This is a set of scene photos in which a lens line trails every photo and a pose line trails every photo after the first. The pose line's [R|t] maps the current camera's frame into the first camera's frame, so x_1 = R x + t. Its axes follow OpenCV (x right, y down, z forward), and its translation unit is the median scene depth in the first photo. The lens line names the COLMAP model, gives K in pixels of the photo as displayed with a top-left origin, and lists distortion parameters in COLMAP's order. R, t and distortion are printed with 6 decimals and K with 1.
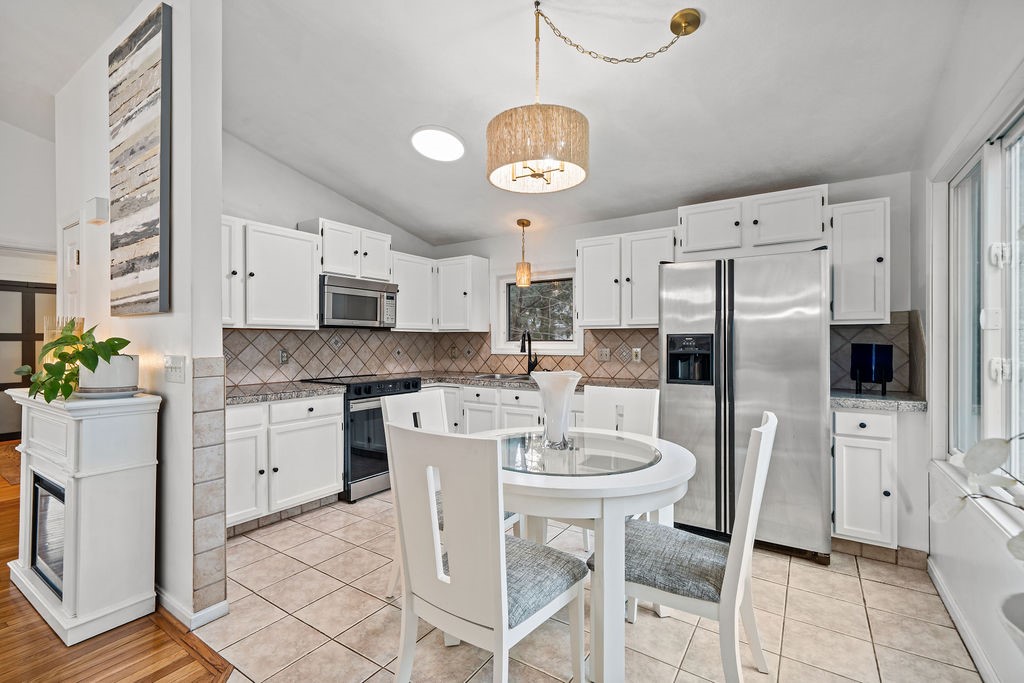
lens RADIAL K [[446.0, 0, 503.7], [0, 446.0, 342.2], [0, 0, 1]] dist [0.017612, 0.000214]
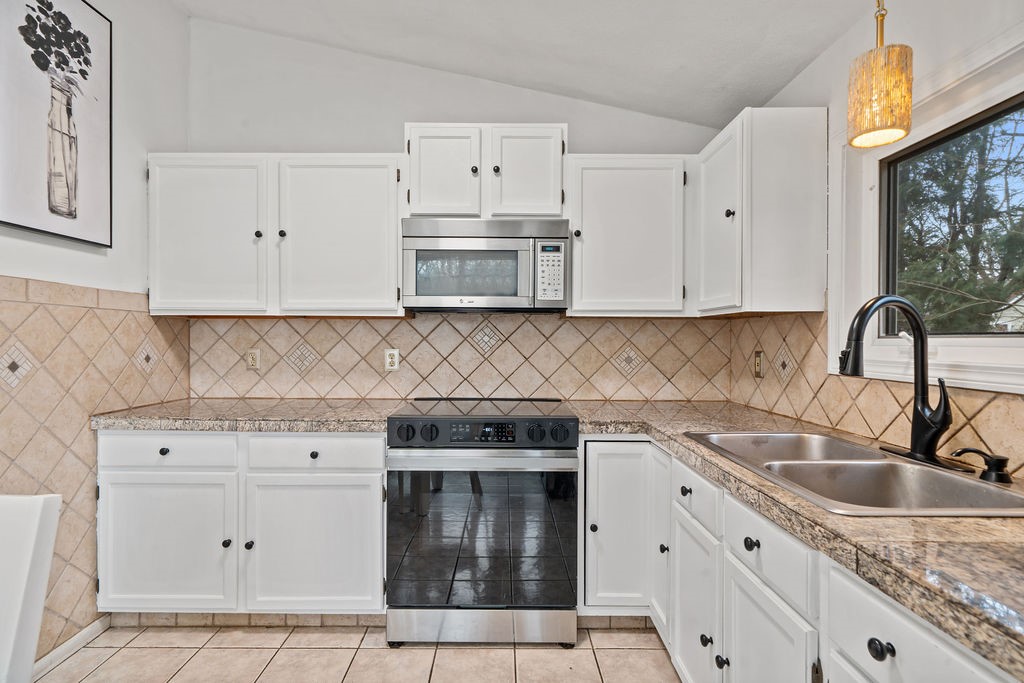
lens RADIAL K [[503.0, 0, 510.2], [0, 503.0, 345.9], [0, 0, 1]] dist [0.001337, 0.000162]
pose [[0.569221, 0.012265, -0.822093, 0.184213], [-0.006896, 0.999925, 0.010143, 0.003366], [0.822156, -0.000104, 0.569263, 0.663485]]
